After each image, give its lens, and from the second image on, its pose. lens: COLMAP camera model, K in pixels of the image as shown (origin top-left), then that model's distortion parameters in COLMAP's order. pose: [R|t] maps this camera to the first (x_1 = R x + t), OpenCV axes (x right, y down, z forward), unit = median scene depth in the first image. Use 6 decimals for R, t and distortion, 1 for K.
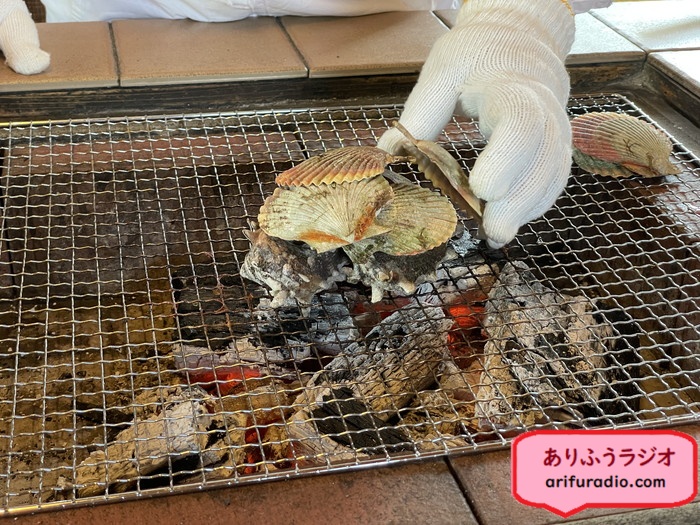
lens RADIAL K [[1045.9, 0, 350.0], [0, 1045.9, 262.5], [0, 0, 1]] dist [0.052621, 0.102866]
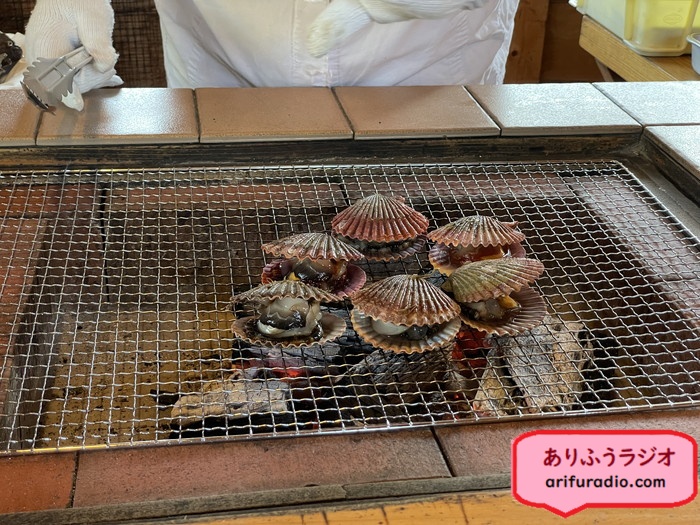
lens RADIAL K [[1045.9, 0, 350.0], [0, 1045.9, 262.5], [0, 0, 1]] dist [0.052621, 0.102866]
pose [[0.997440, 0.035067, -0.062318, 0.038936], [-0.038409, 0.997842, -0.053258, 0.032090], [0.060316, 0.055515, 0.996634, -0.211062]]
